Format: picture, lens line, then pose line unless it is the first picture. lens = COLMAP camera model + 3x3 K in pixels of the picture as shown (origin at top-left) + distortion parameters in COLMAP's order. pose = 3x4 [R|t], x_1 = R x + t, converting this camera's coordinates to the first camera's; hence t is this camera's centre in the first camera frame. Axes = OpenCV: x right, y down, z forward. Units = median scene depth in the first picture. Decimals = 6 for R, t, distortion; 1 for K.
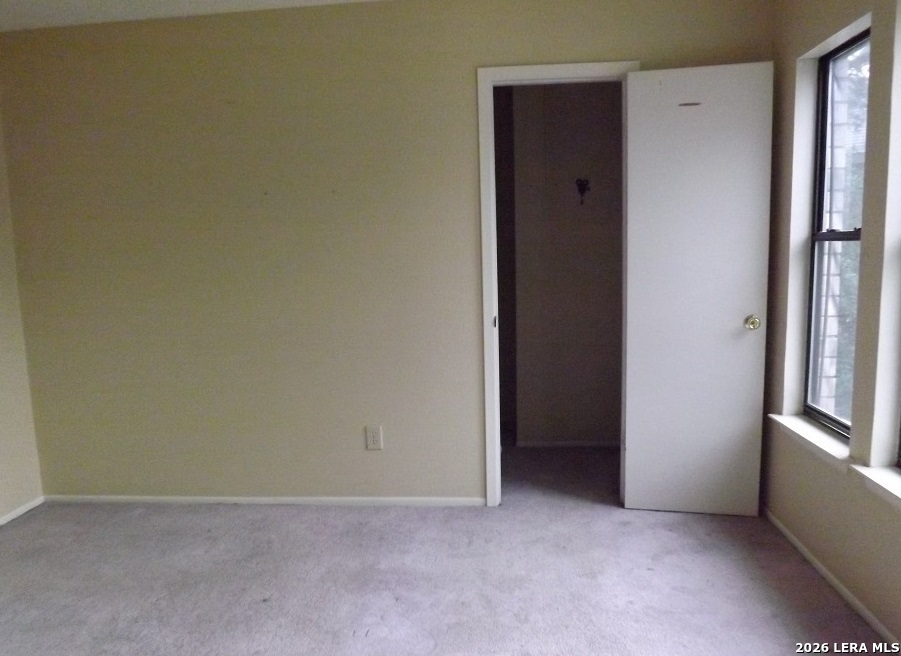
lens RADIAL K [[709.1, 0, 450.5], [0, 709.1, 328.0], [0, 0, 1]] dist [-0.007632, -0.001567]
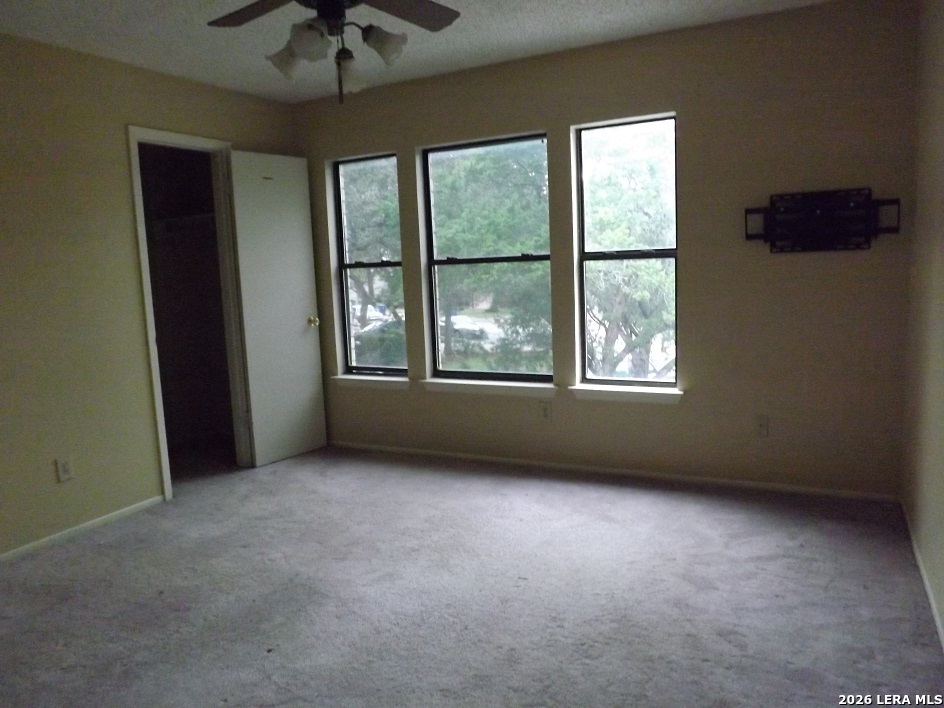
lens RADIAL K [[695.9, 0, 472.0], [0, 695.9, 354.0], [0, 0, 1]] dist [-0.054853, 0.013625]
pose [[0.379601, -0.109731, 0.918620, -0.849532], [0.141487, 0.988146, 0.059570, 0.020125], [-0.914267, 0.107360, 0.390626, 0.085407]]
